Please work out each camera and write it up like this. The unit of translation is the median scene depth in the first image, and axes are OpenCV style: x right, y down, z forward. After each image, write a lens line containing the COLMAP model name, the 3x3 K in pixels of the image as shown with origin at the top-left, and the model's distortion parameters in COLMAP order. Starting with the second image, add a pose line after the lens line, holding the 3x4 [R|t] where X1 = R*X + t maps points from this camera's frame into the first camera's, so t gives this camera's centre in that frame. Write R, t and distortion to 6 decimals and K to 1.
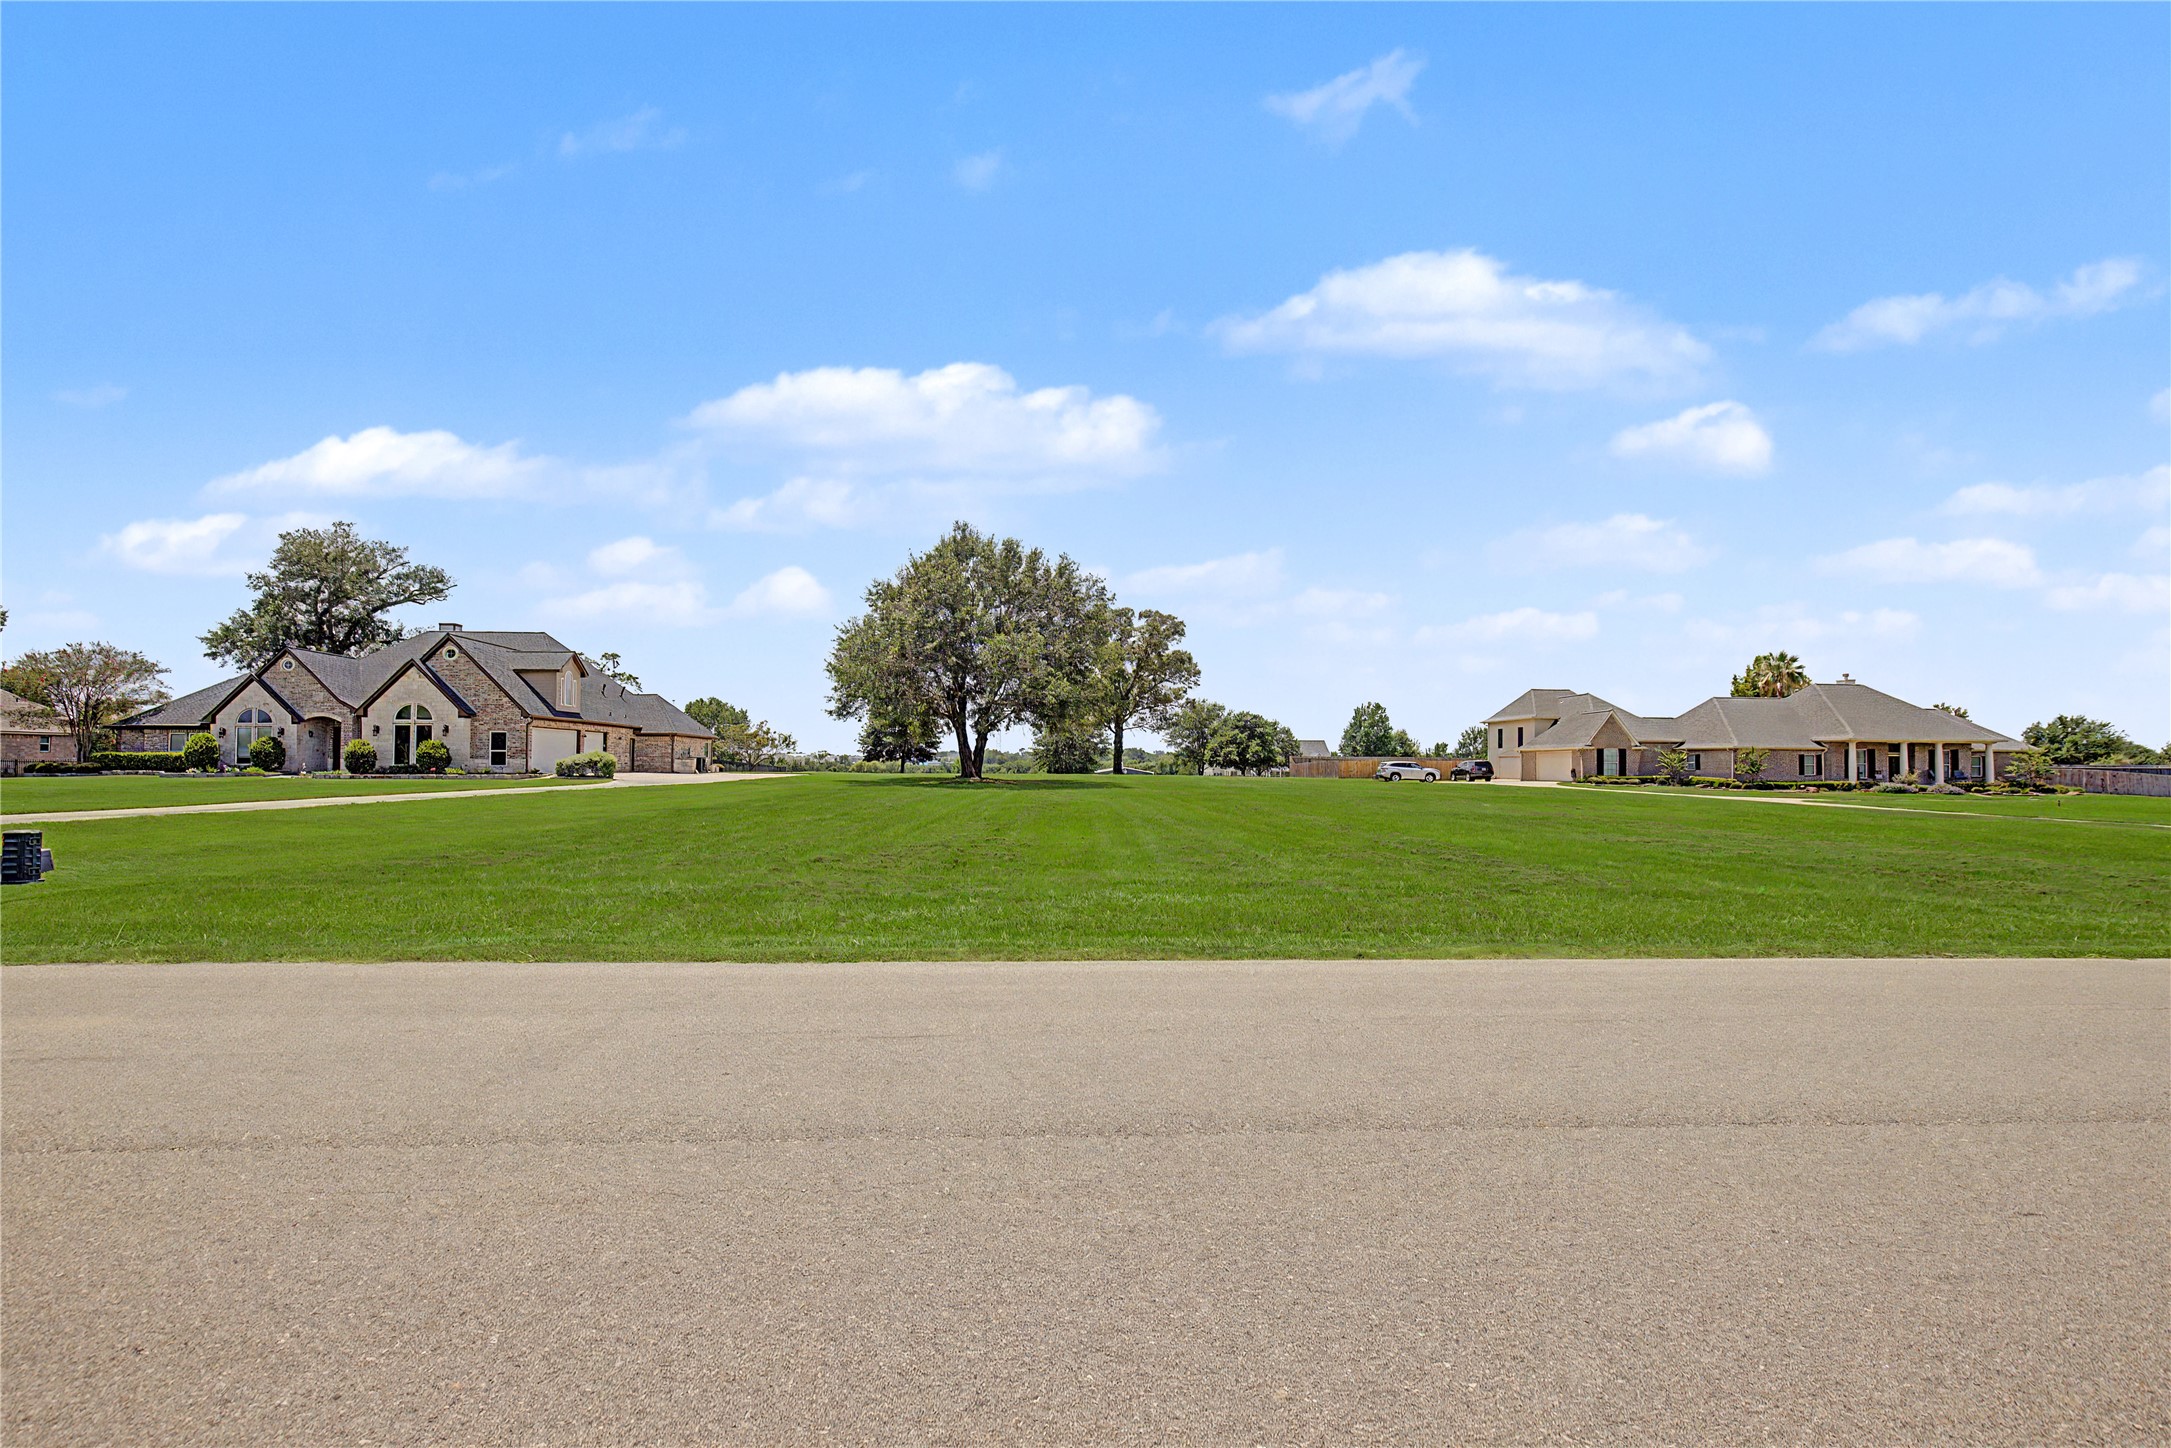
lens RADIAL K [[989.8, 0, 1098.1], [0, 989.8, 709.1], [0, 0, 1]] dist [0.002754, -0.000040]
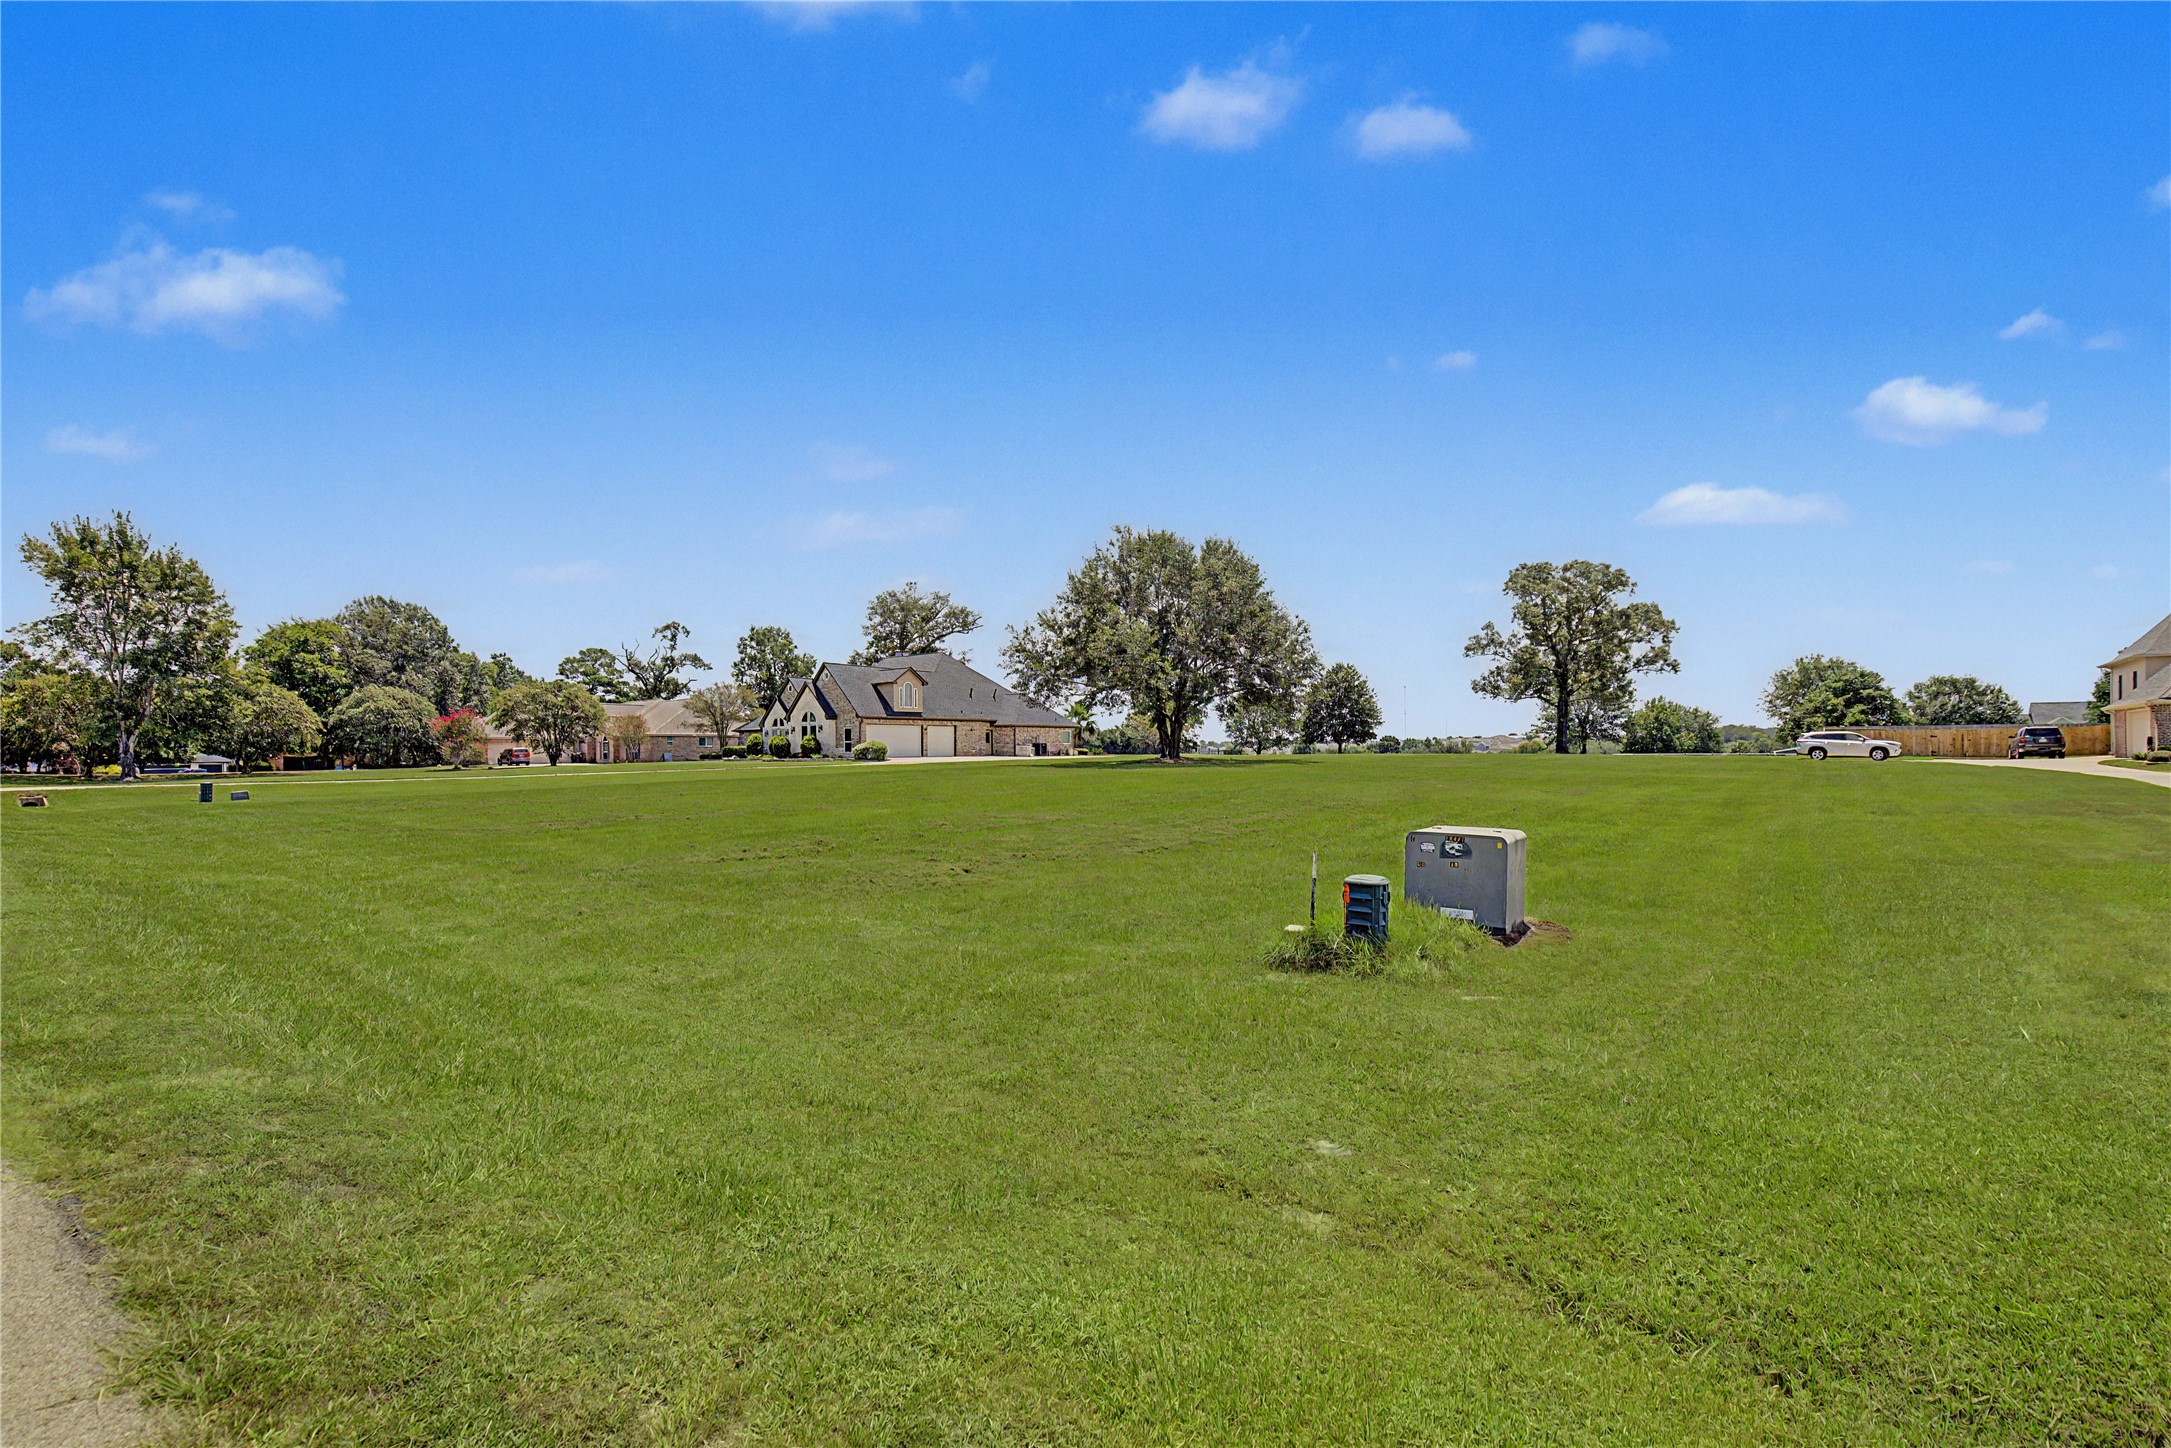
lens RADIAL K [[989.8, 0, 1098.7], [0, 989.8, 696.3], [0, 0, 1]] dist [0.002754, -0.000040]
pose [[0.753229, -0.048084, -0.655999, 0.432069], [0.050938, 0.998594, -0.014709, 0.011700], [0.655784, -0.022336, 0.754618, 0.115640]]
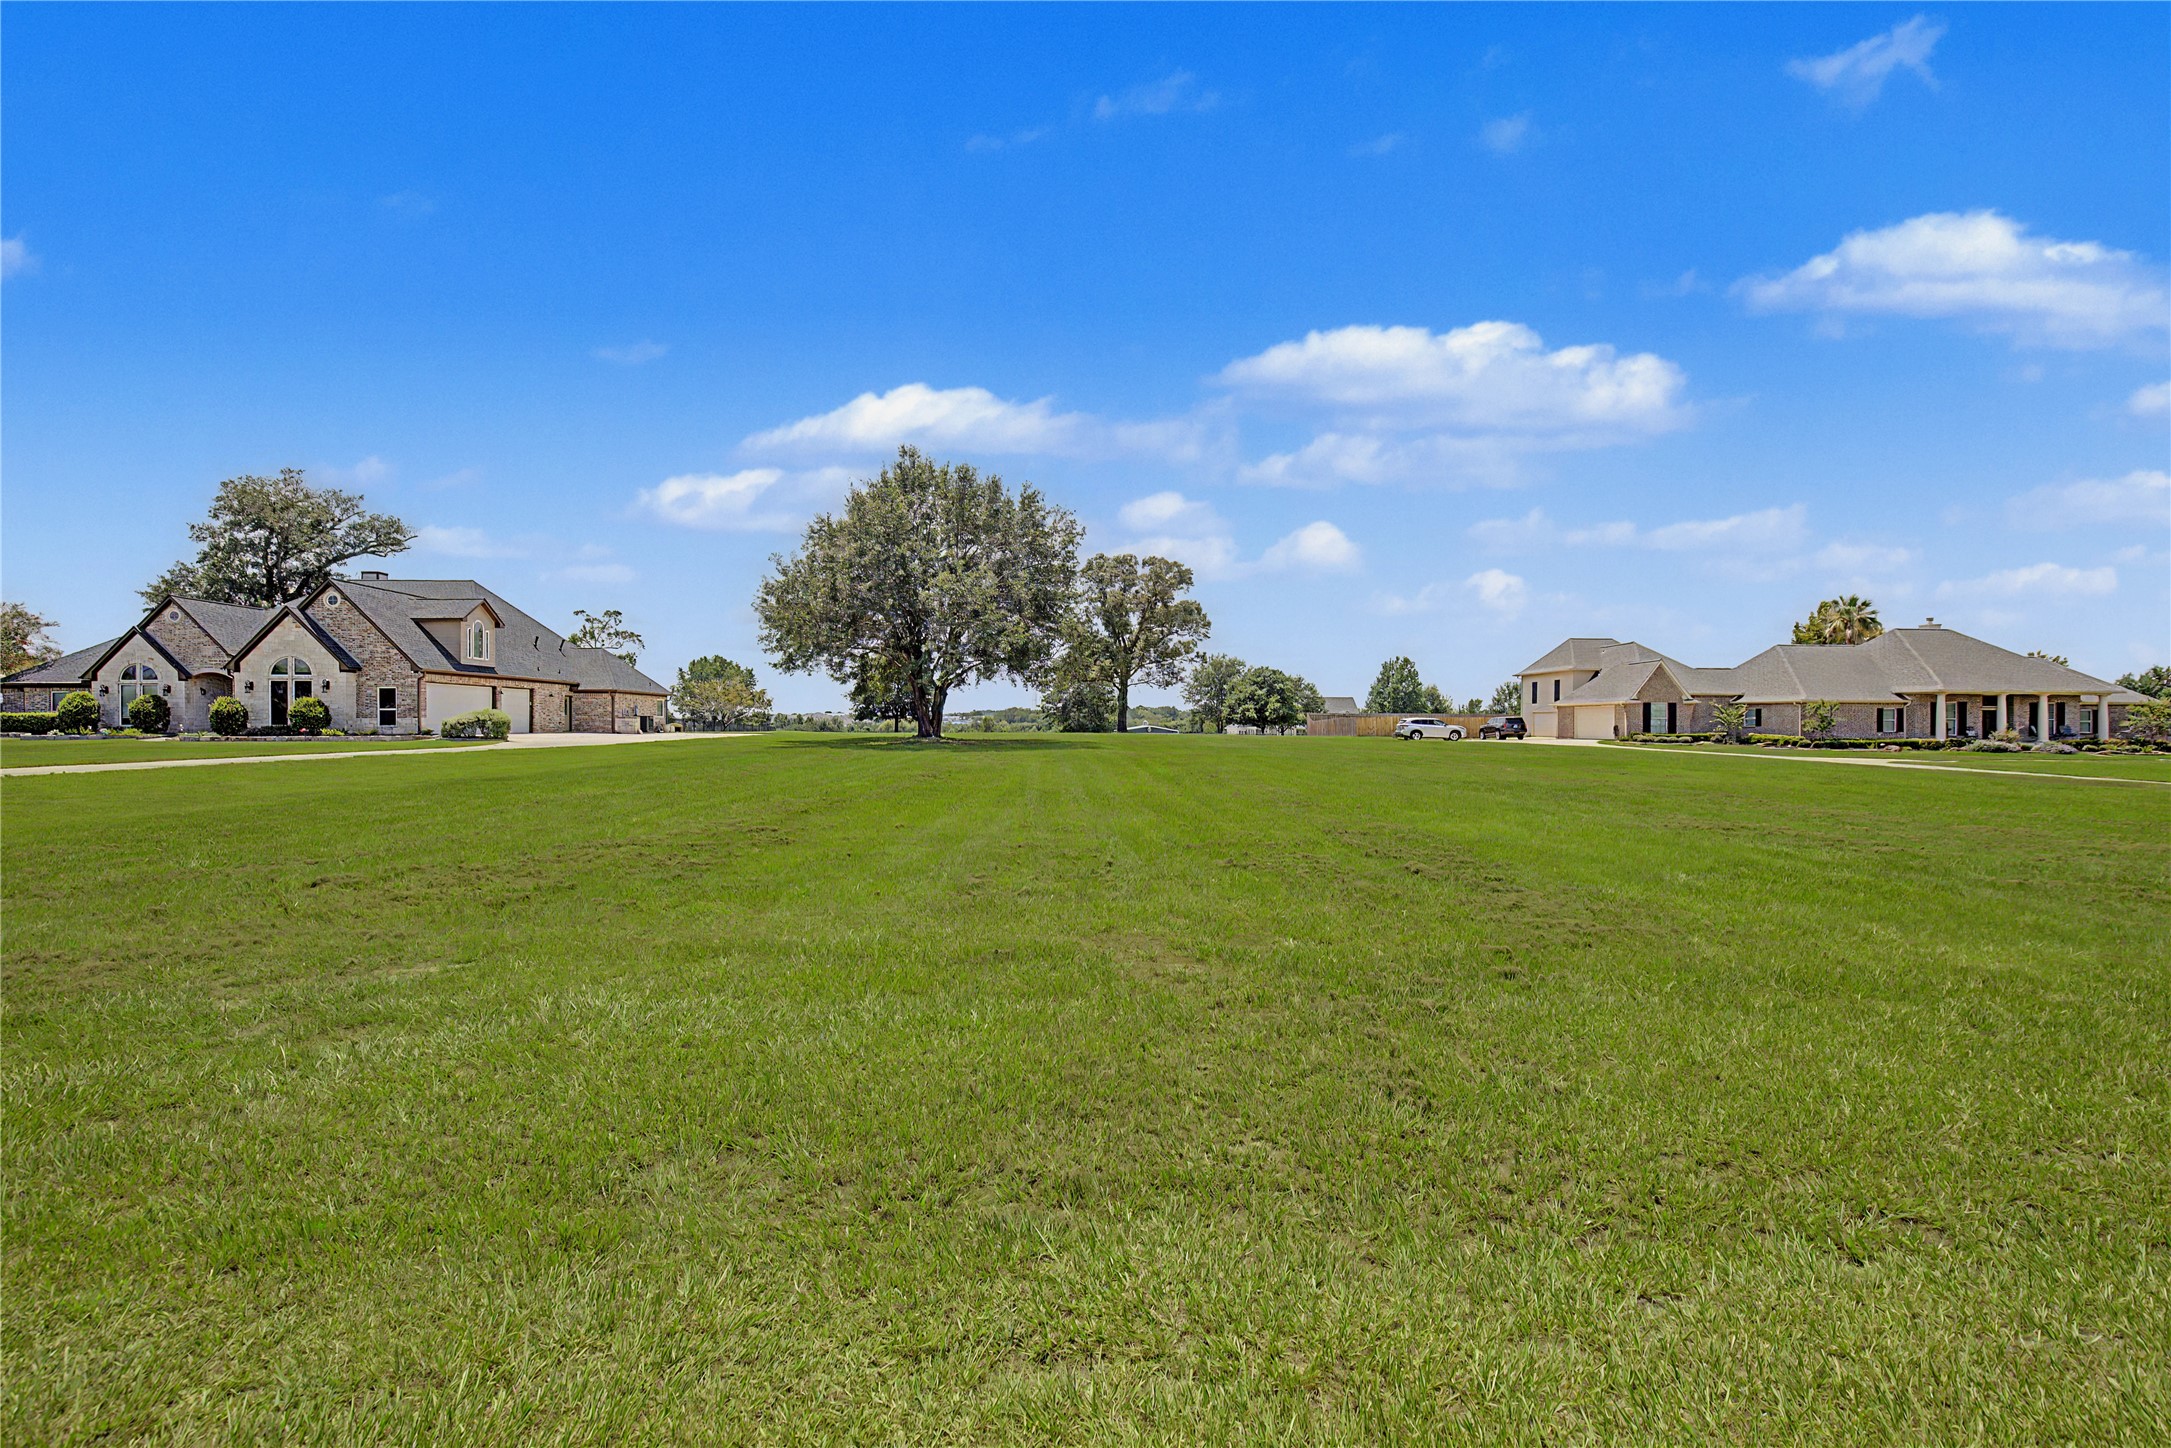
lens RADIAL K [[989.8, 0, 1095.4], [0, 989.8, 691.2], [0, 0, 1]] dist [0.002754, -0.000040]
pose [[0.999285, -0.004492, -0.037543, 0.046343], [0.005384, 0.999705, 0.023687, 0.005920], [0.037425, -0.023872, 0.999014, 0.094980]]
